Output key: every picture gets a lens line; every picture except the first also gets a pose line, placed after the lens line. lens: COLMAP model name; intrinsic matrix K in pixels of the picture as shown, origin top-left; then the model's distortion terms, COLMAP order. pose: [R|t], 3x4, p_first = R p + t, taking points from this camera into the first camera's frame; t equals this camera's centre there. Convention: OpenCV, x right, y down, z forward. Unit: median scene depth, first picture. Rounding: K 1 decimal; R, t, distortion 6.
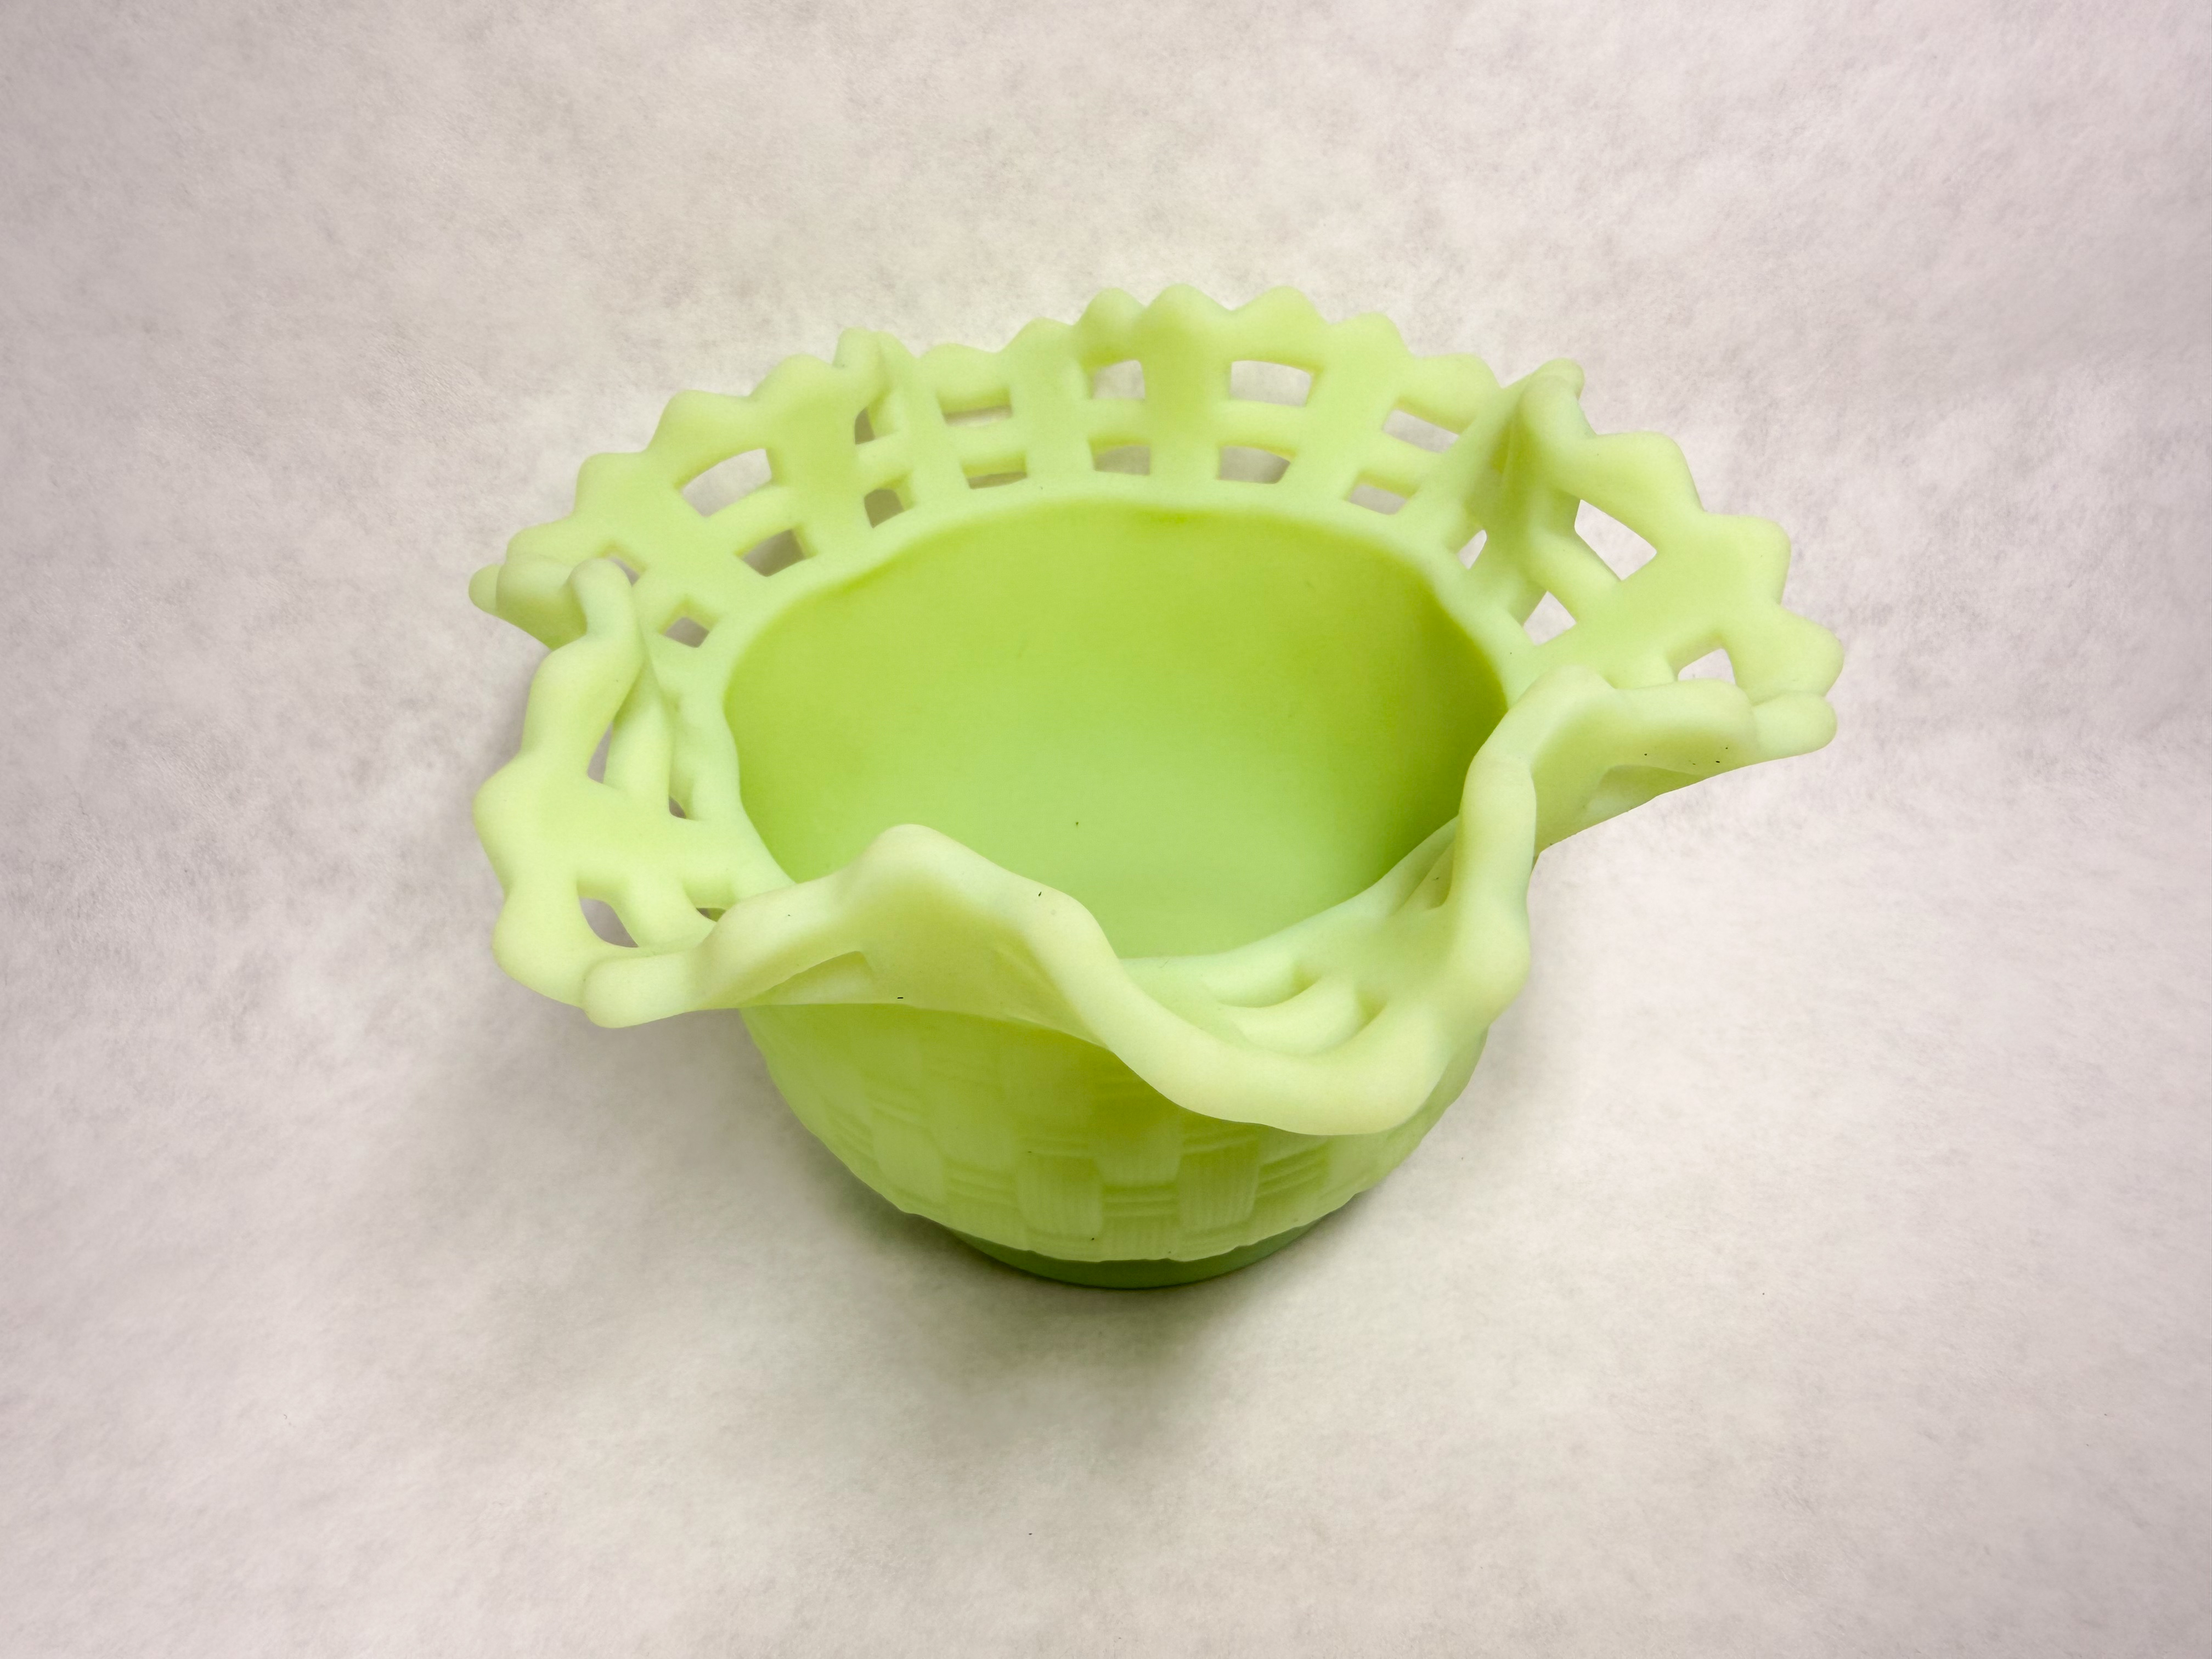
lens RADIAL K [[1598.3, 0, 982.5], [0, 1598.3, 830.5], [0, 0, 1]] dist [-0.003575, 0.005486]
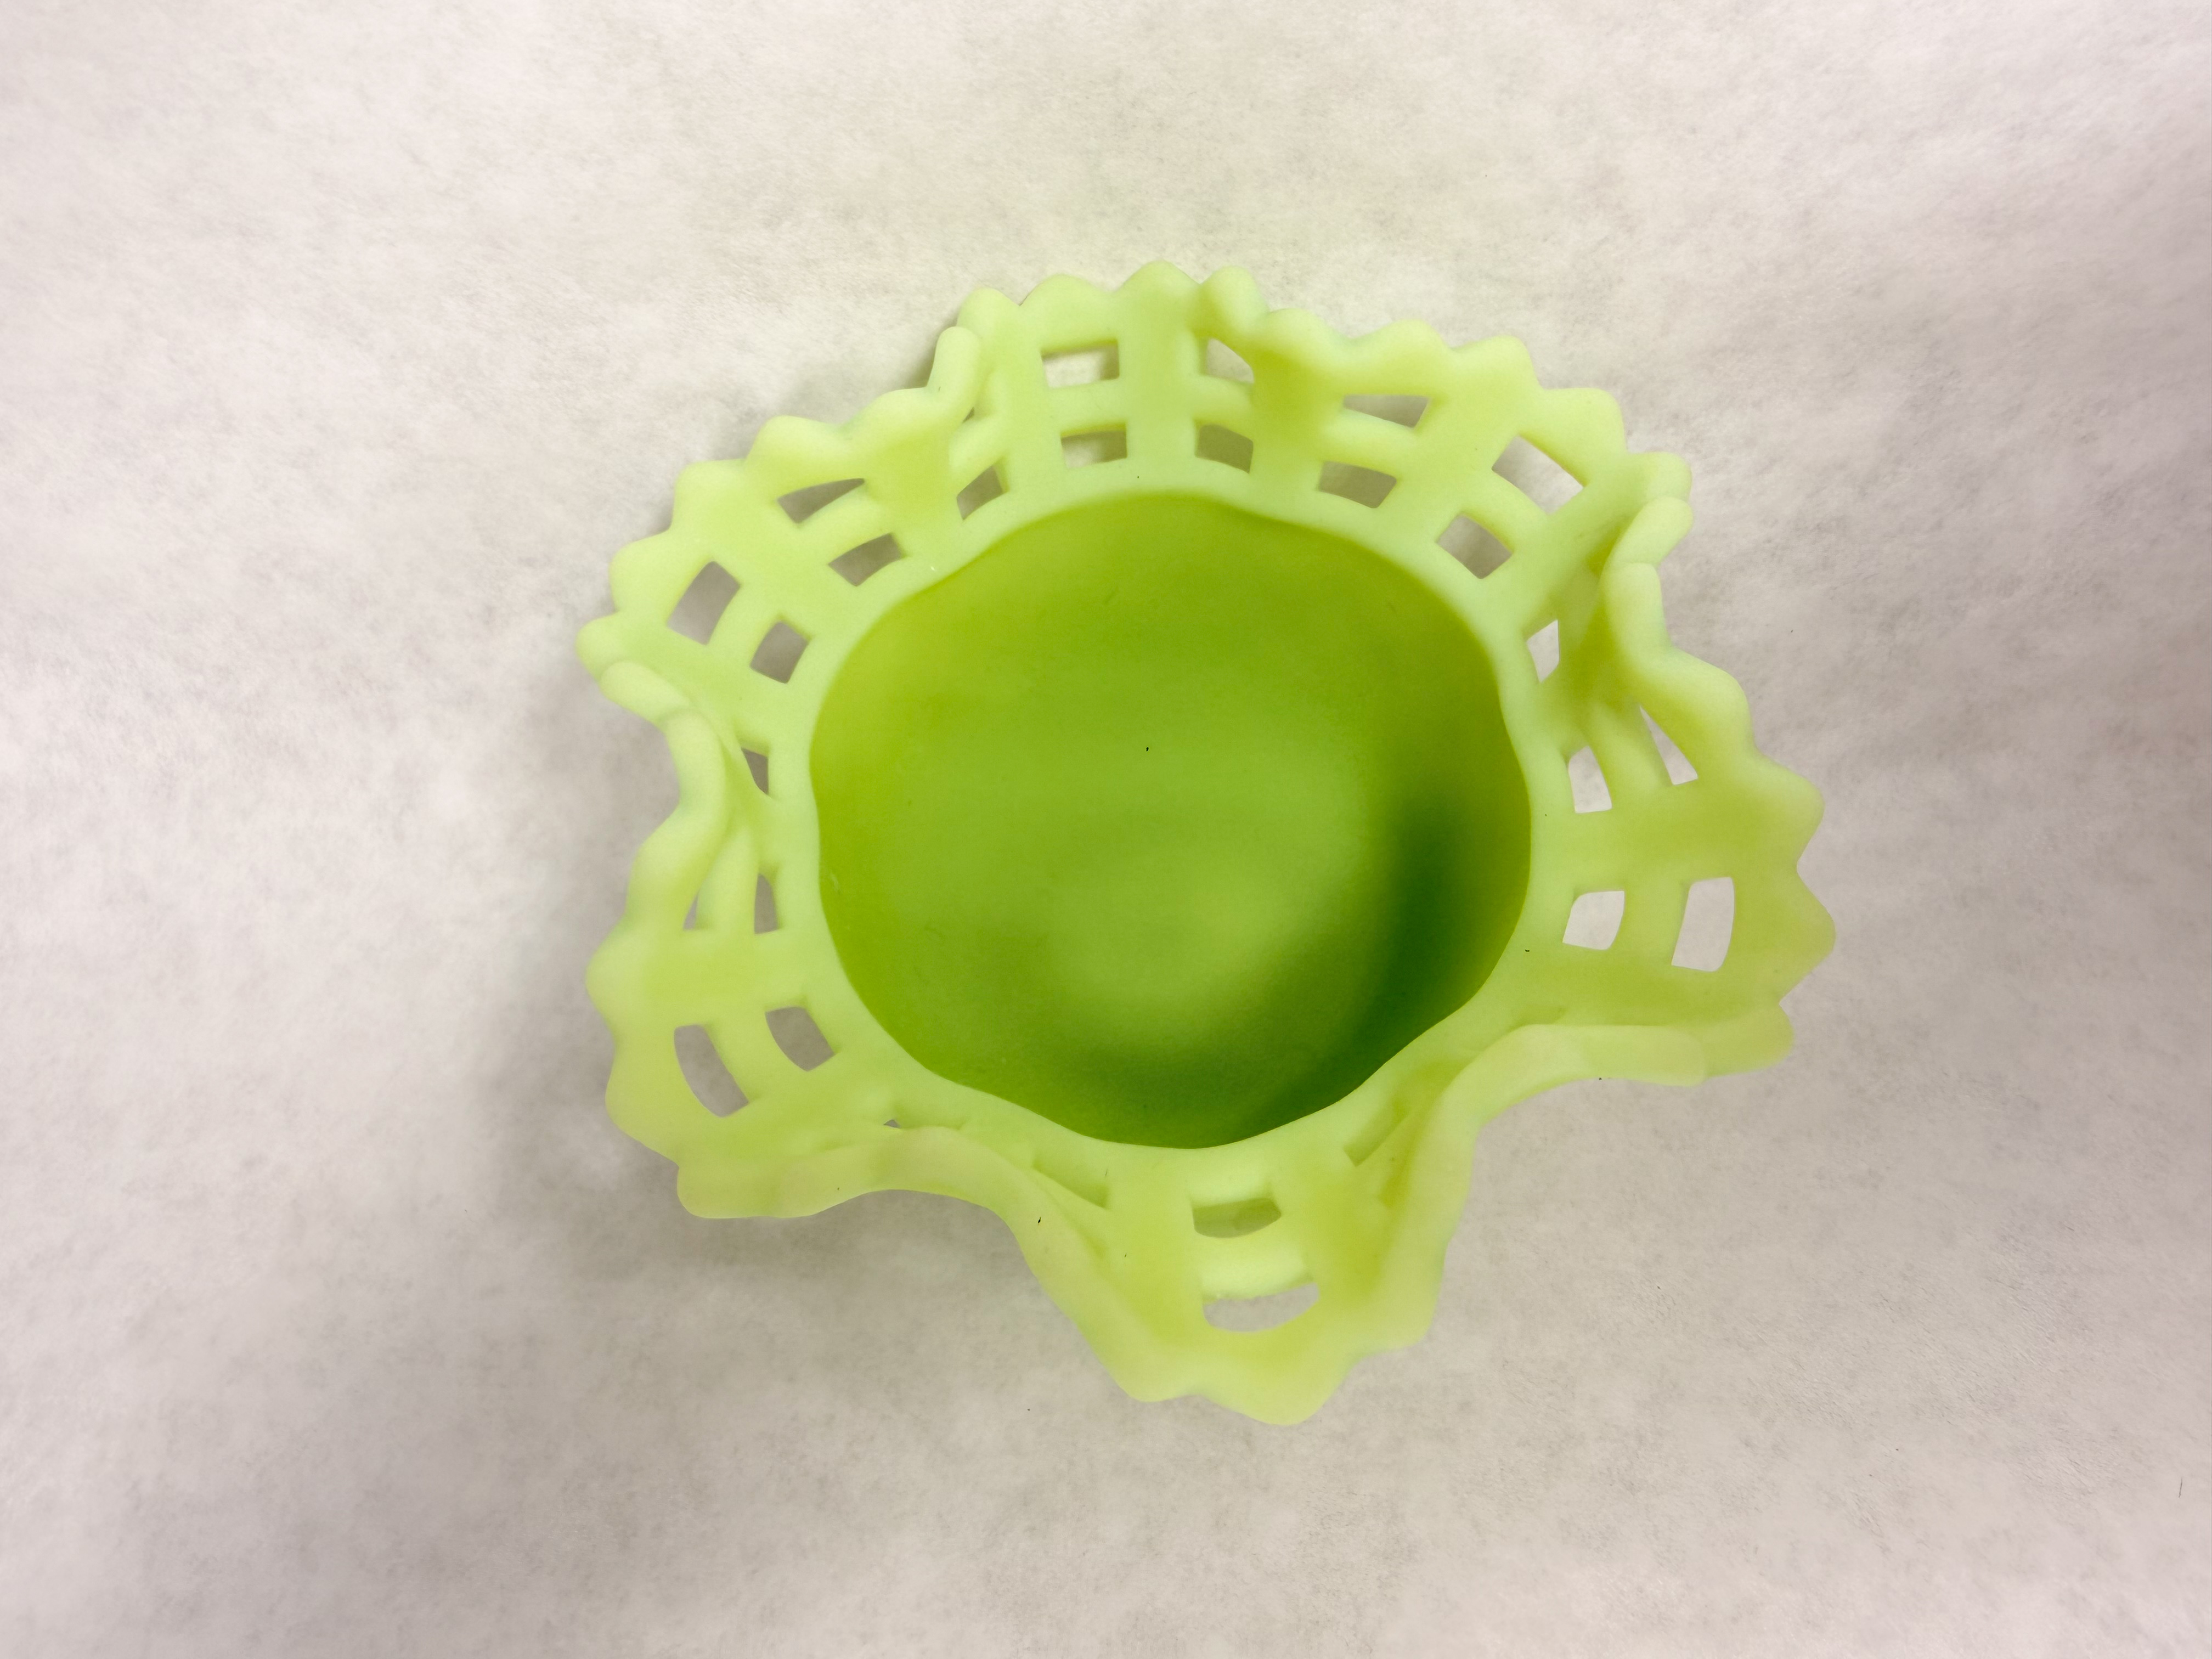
lens RADIAL K [[1592.4, 0, 983.4], [0, 1592.4, 835.5], [0, 0, 1]] dist [0.004425, 0.000508]
pose [[0.993623, 0.093724, -0.062687, 0.023521], [-0.059159, 0.906619, 0.417782, -0.398963], [0.095989, -0.411410, 0.906382, 0.005127]]
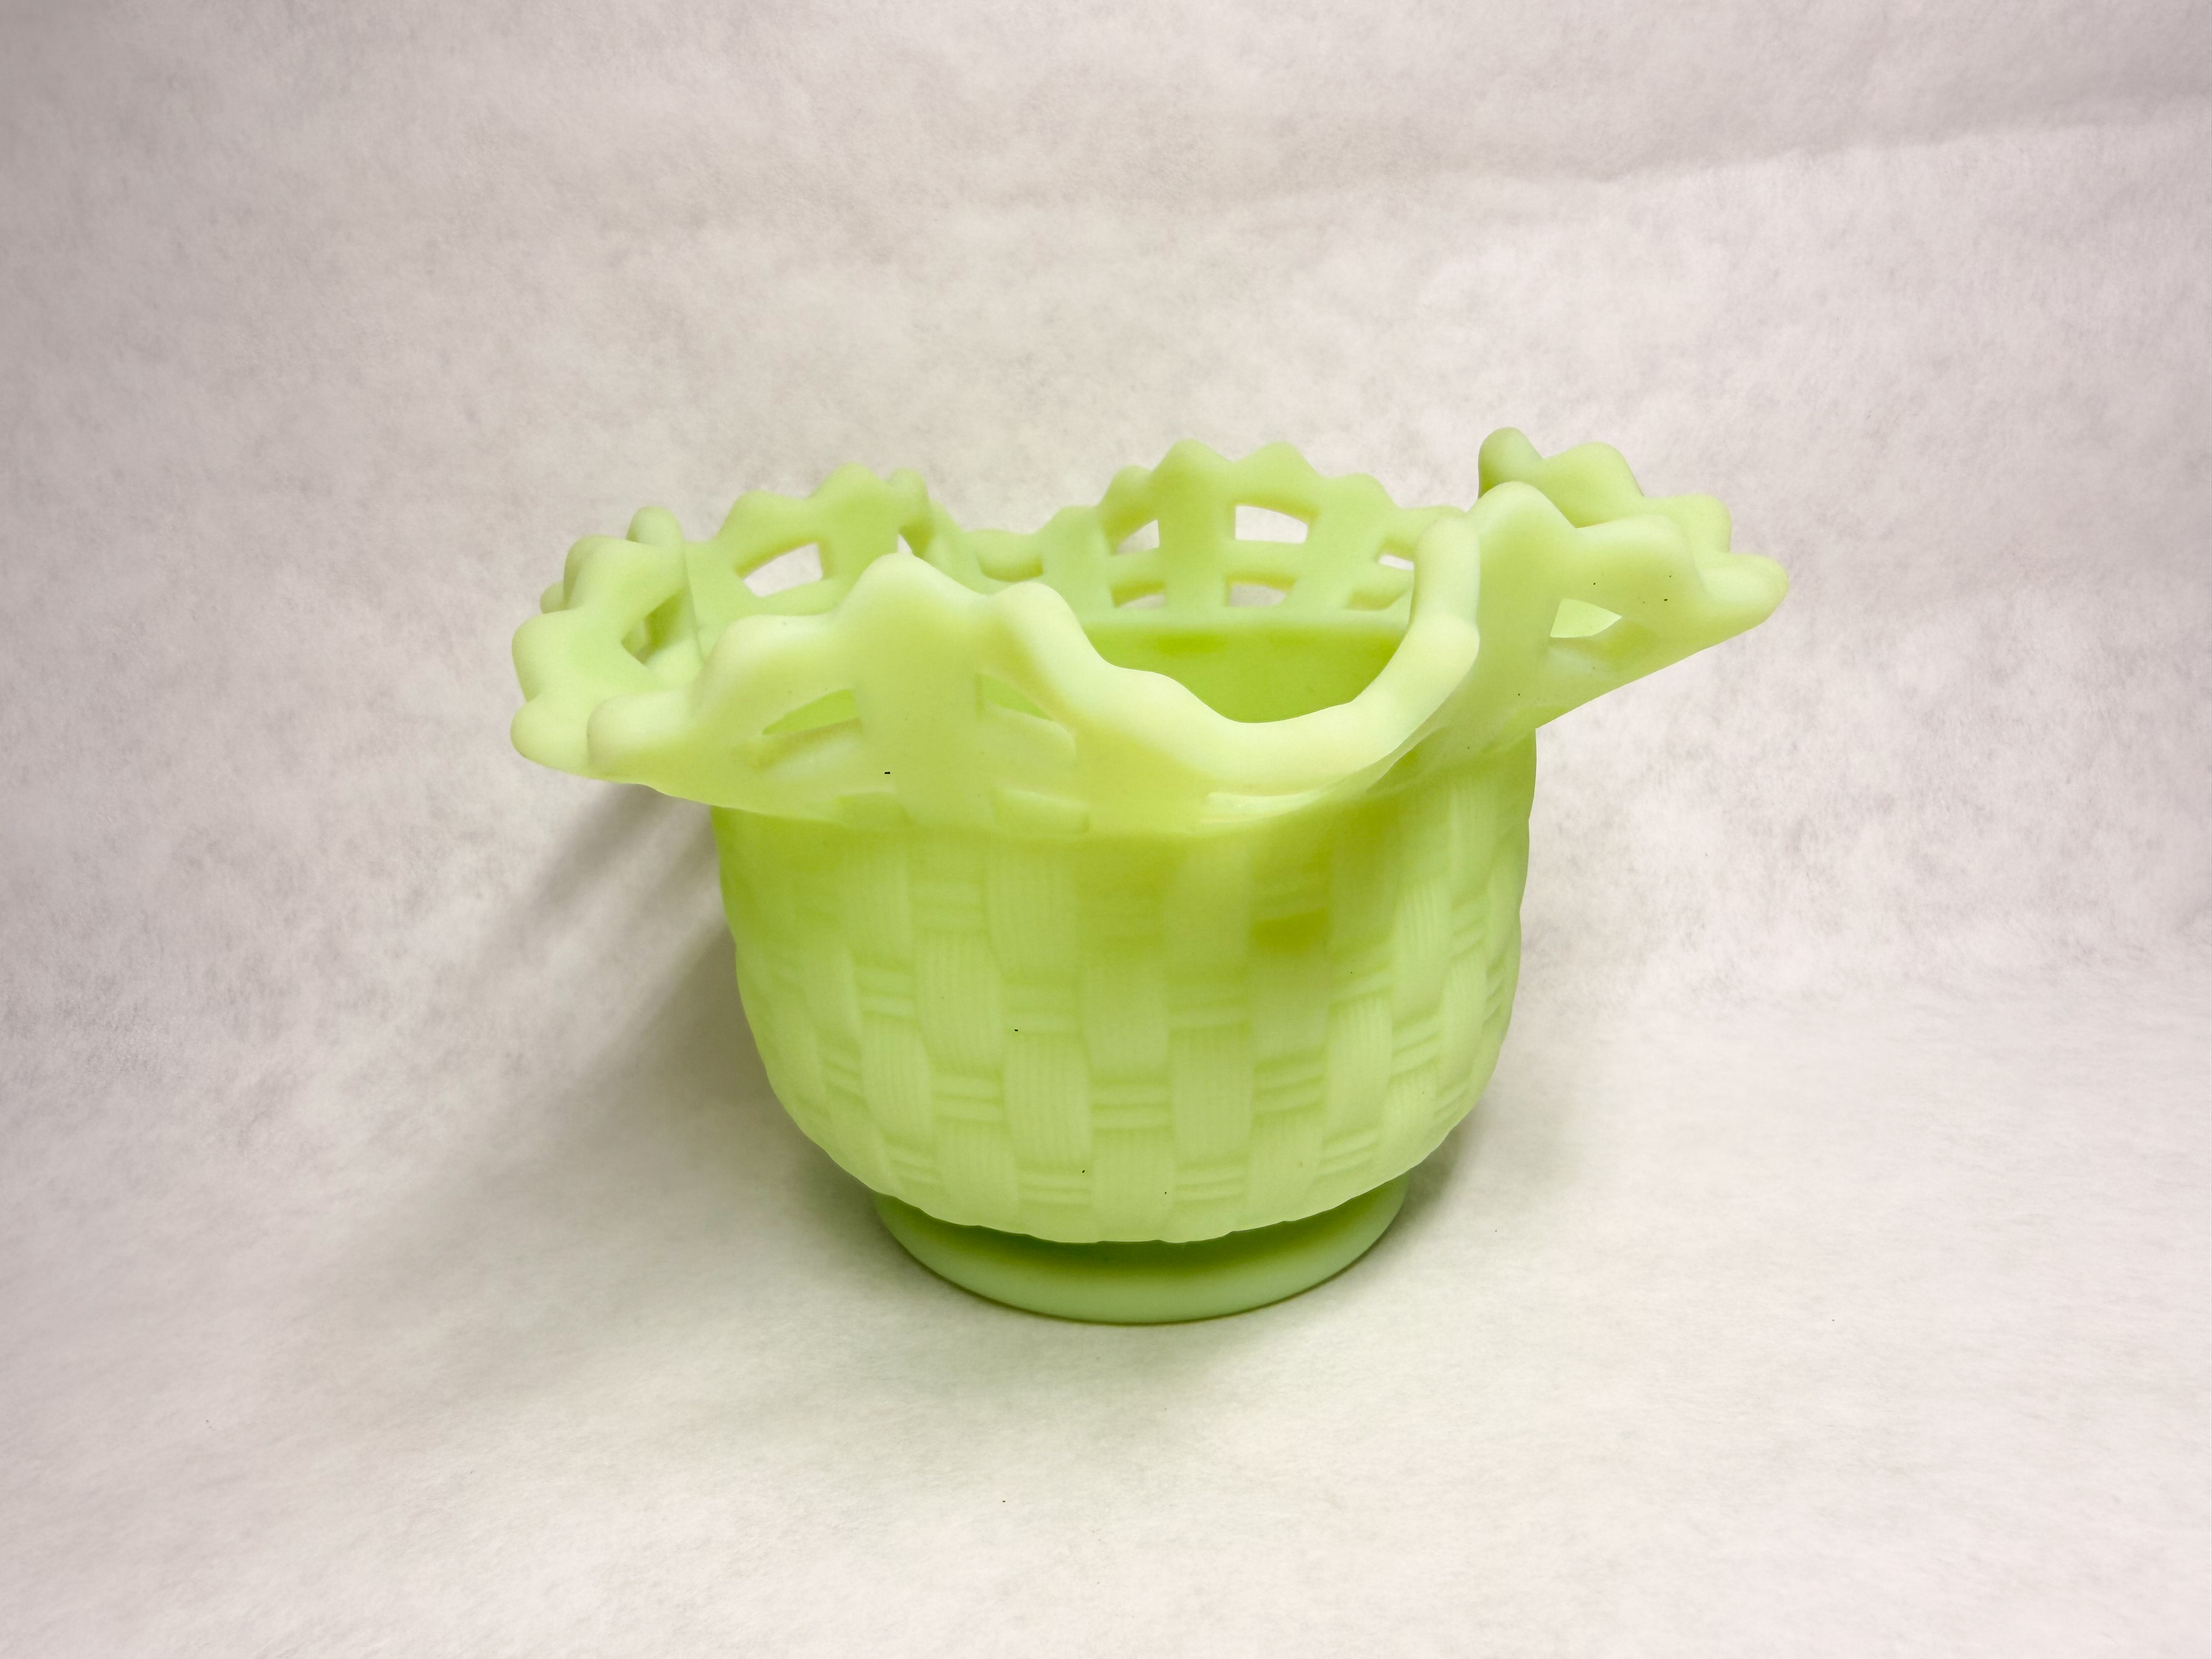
lens RADIAL K [[1598.3, 0, 982.5], [0, 1598.3, 830.5], [0, 0, 1]] dist [-0.003575, 0.005486]
pose [[0.998106, 0.027516, -0.055023, 0.042365], [-0.046493, 0.923097, -0.381746, 0.328446], [0.040287, 0.383581, 0.922628, 0.035087]]
